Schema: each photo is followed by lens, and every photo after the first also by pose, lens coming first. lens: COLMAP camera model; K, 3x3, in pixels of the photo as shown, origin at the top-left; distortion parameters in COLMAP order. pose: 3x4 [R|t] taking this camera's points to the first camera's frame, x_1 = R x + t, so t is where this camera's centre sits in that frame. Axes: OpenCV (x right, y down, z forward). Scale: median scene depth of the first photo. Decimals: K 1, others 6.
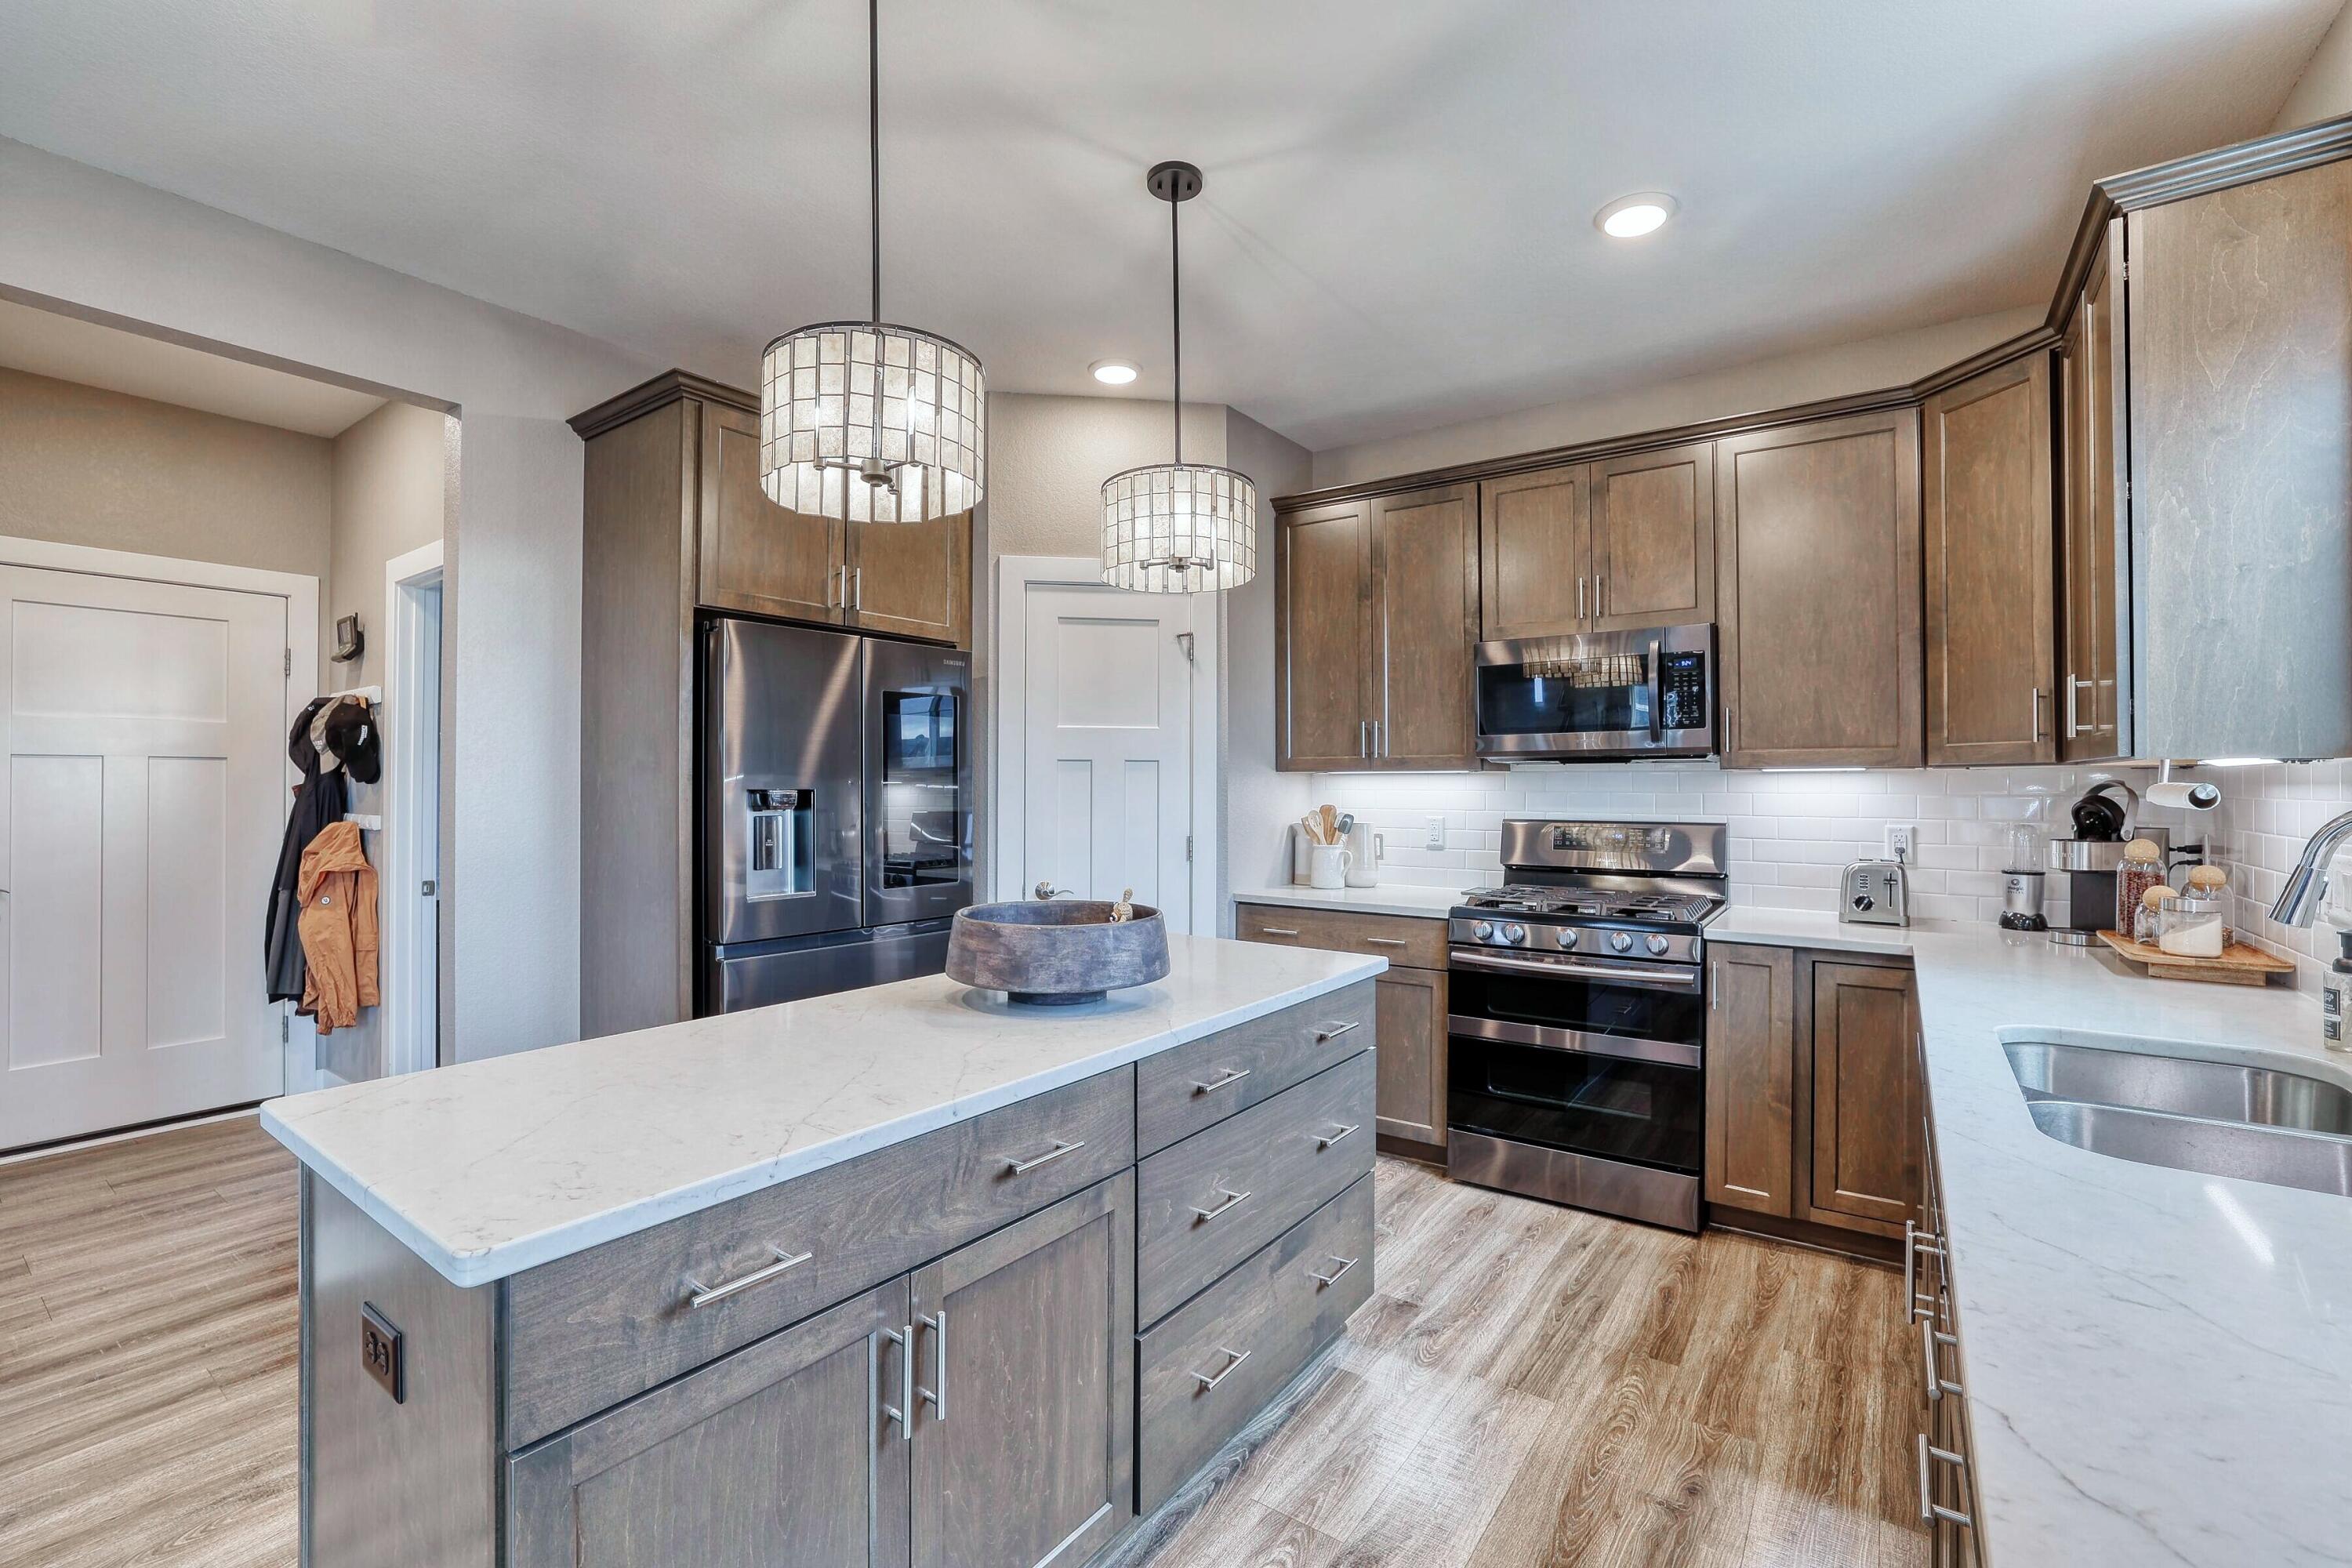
lens RADIAL K [[1022.2, 0, 1186.8], [0, 1022.2, 773.2], [0, 0, 1]] dist [-0.040393, 0.013246]
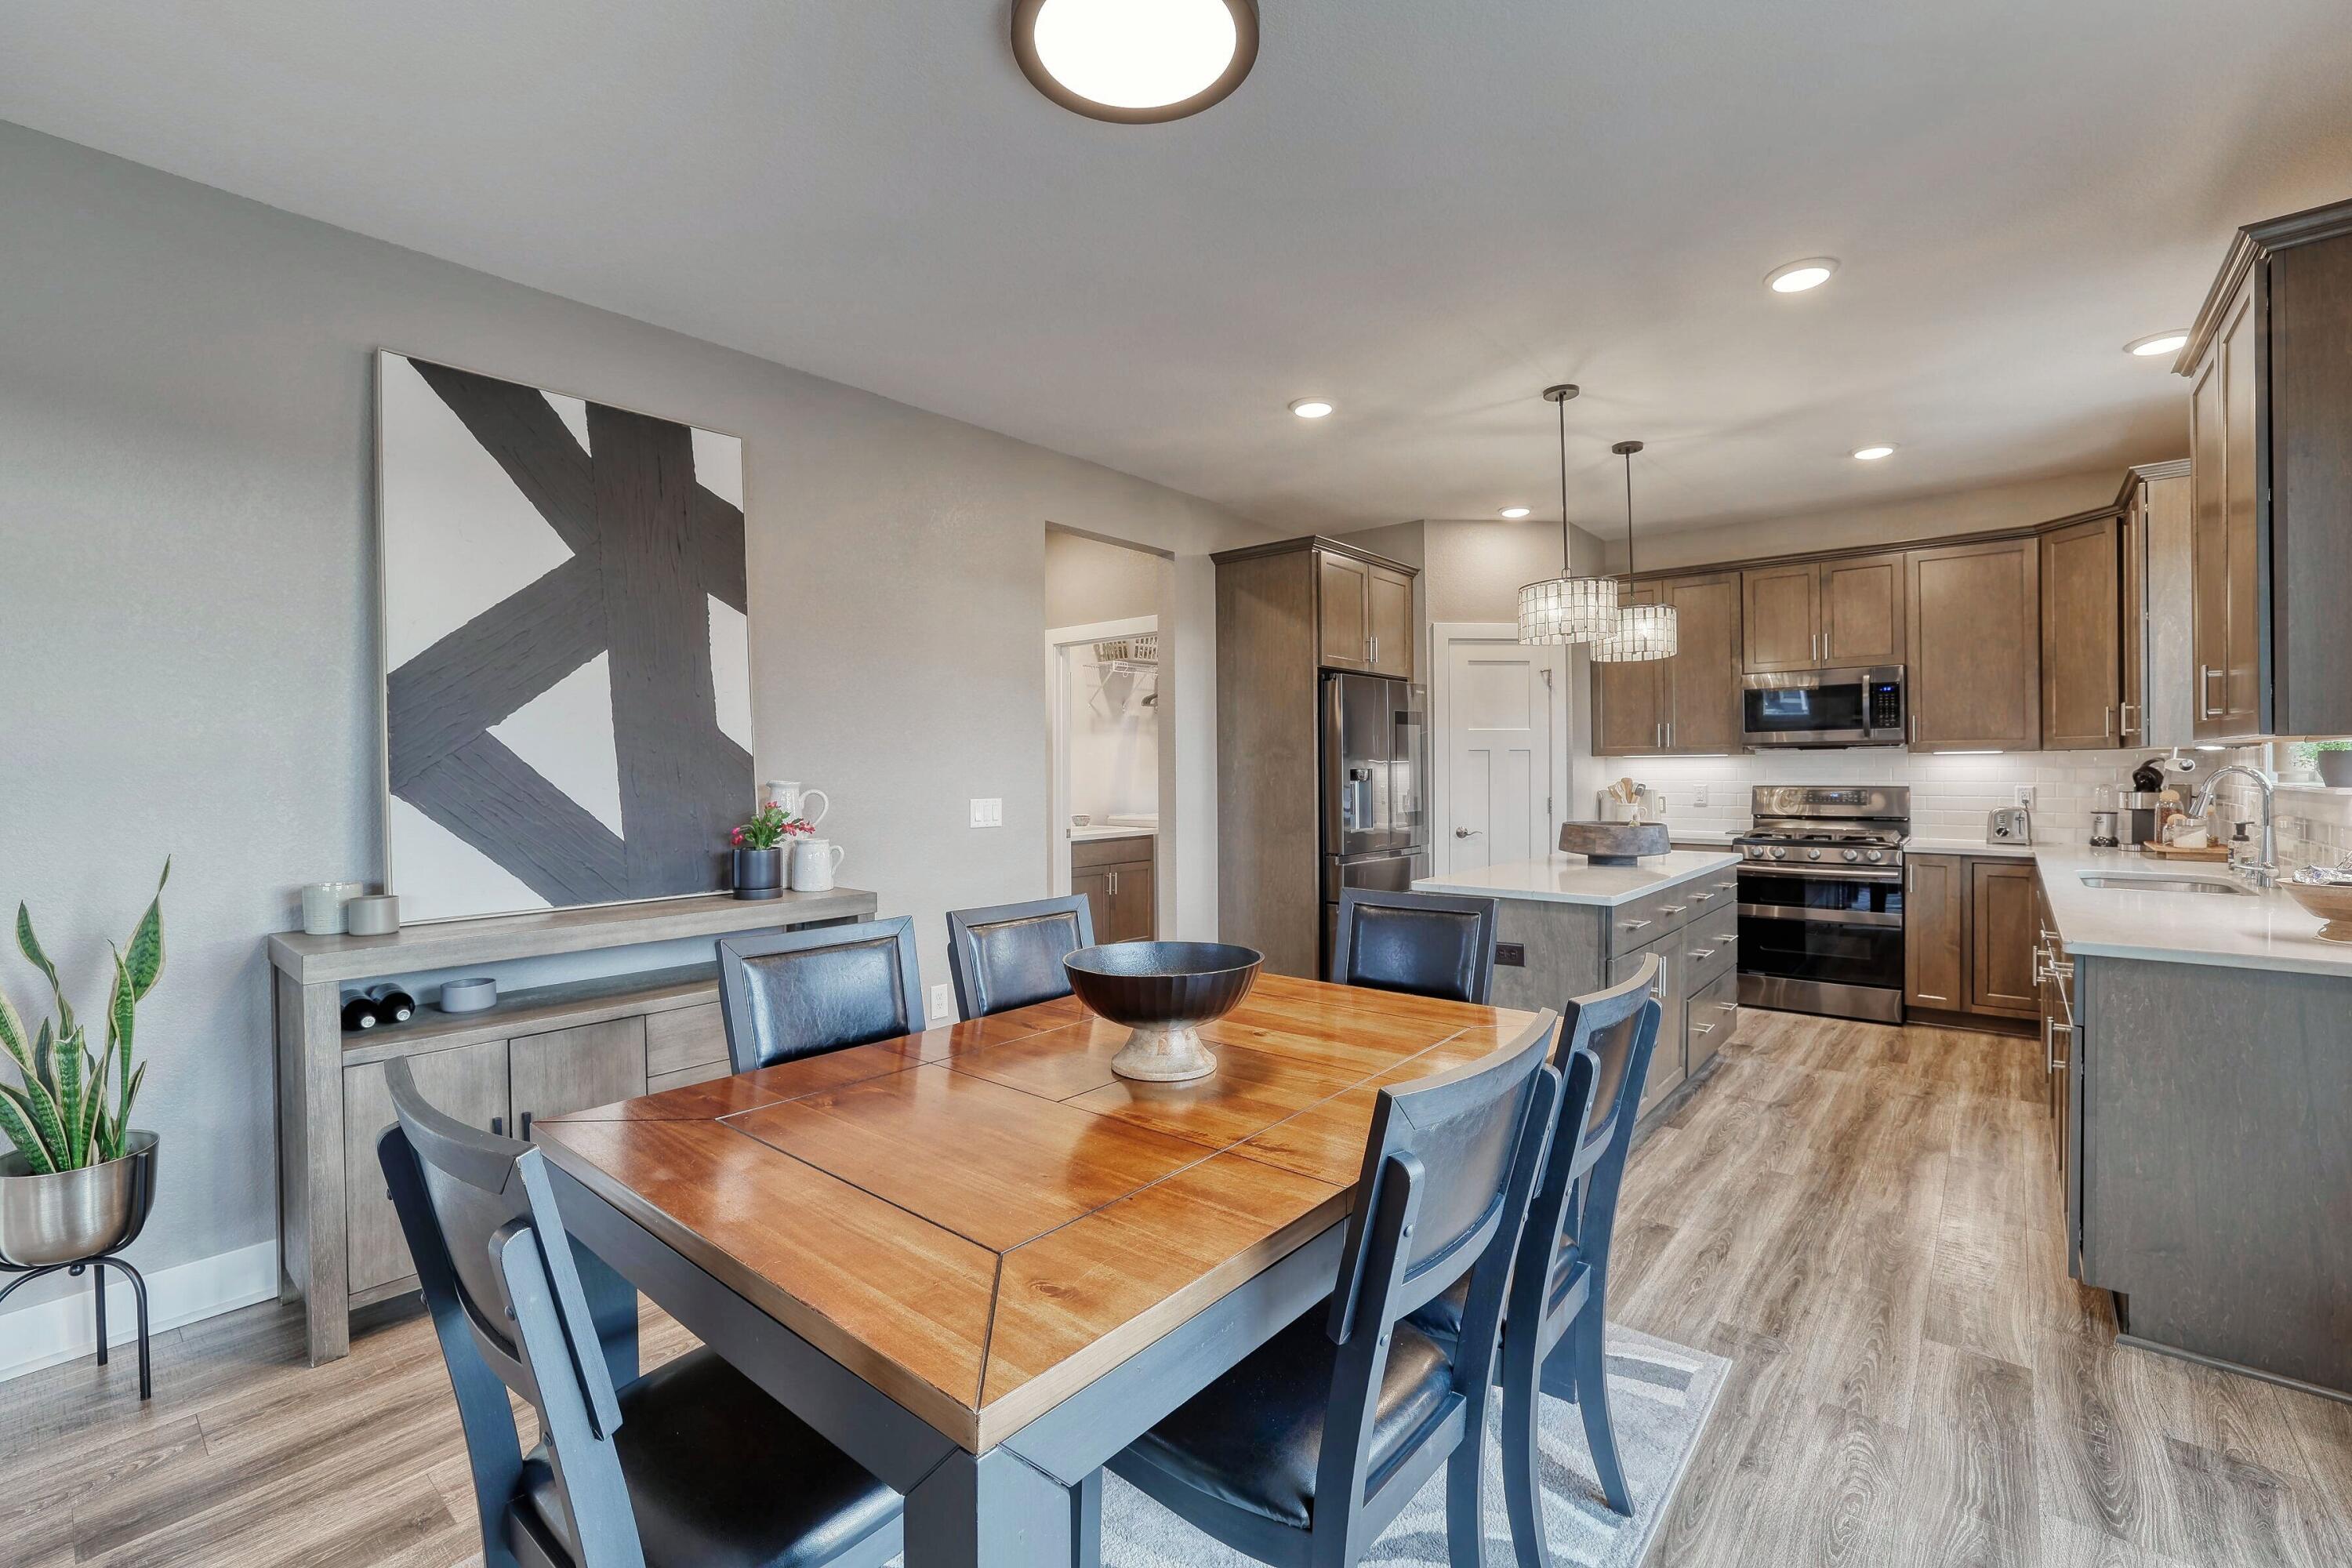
lens RADIAL K [[1022.2, 0, 1158.6], [0, 1022.2, 767.1], [0, 0, 1]] dist [-0.040393, 0.013246]
pose [[0.995913, -0.007355, -0.090022, -0.593125], [0.008178, 0.999928, 0.008778, -0.004861], [0.089951, -0.009478, 0.995901, -0.807131]]
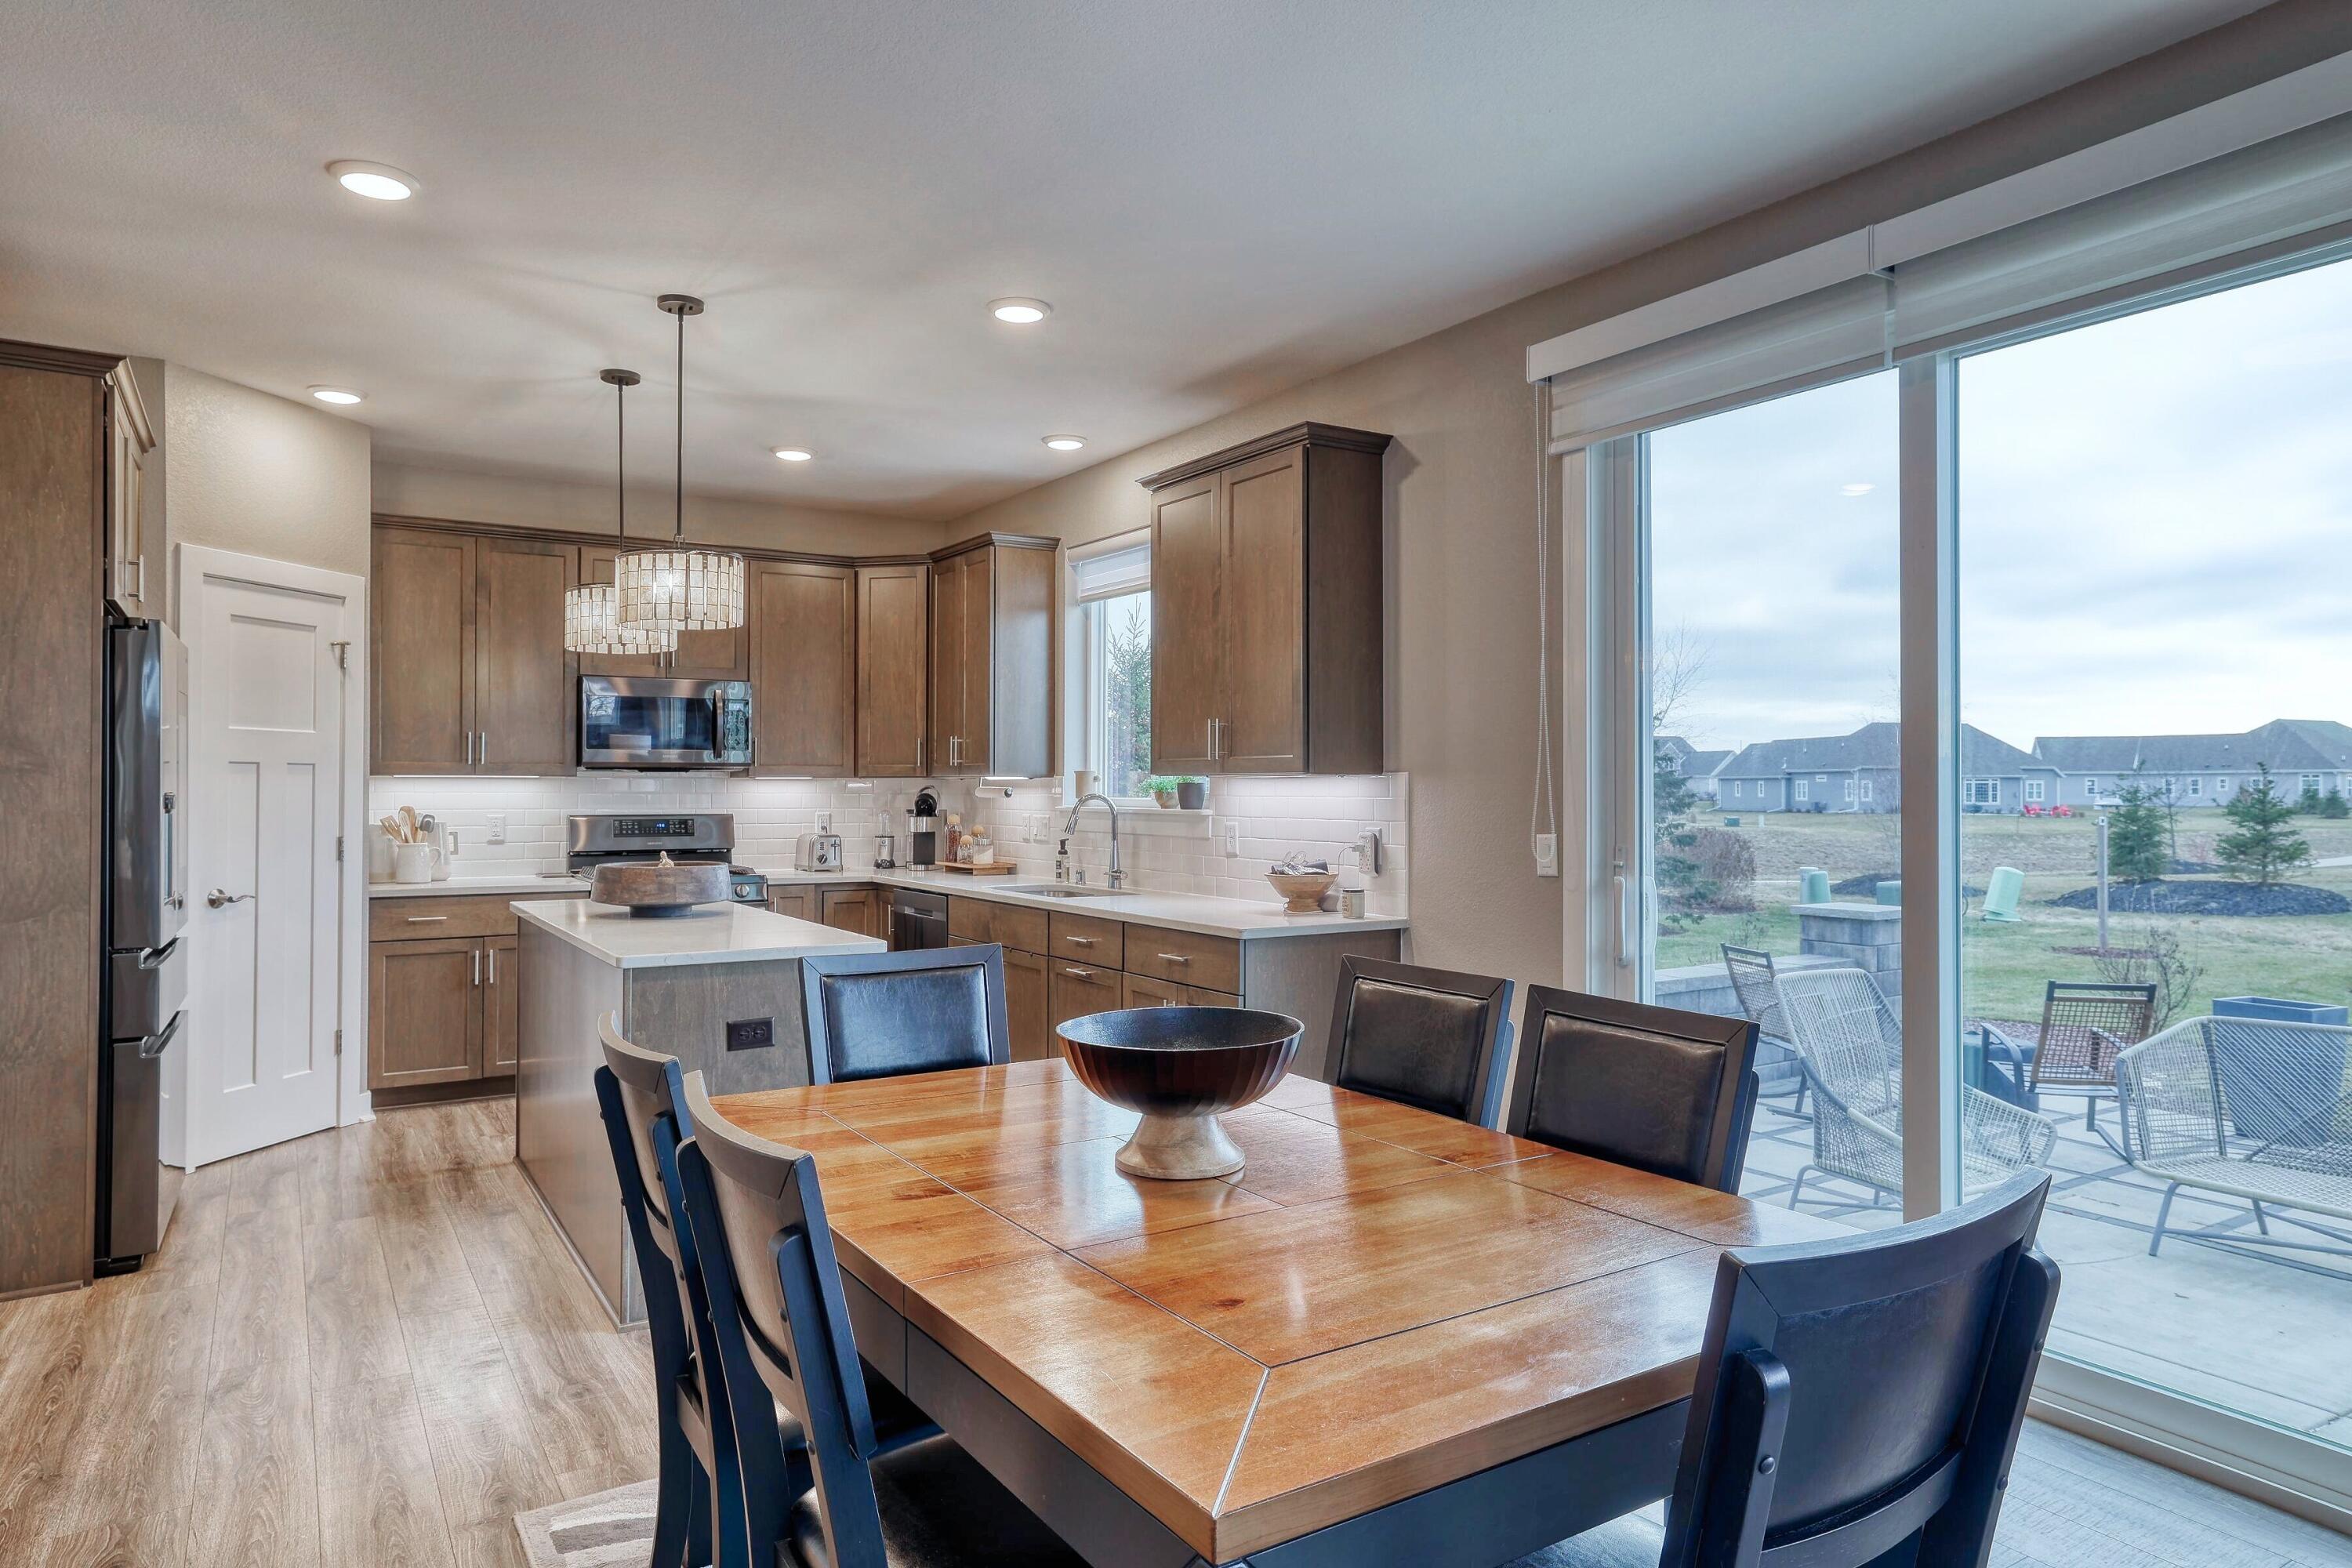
lens RADIAL K [[1416.3, 0, 1181.1], [0, 1416.3, 774.4], [0, 0, 1]] dist [0.000744, 0.000244]
pose [[0.371501, 0.009610, 0.928383, -1.322502], [-0.011531, 0.999917, -0.005736, -0.003888], [-0.928361, -0.008574, 0.371581, -0.434193]]
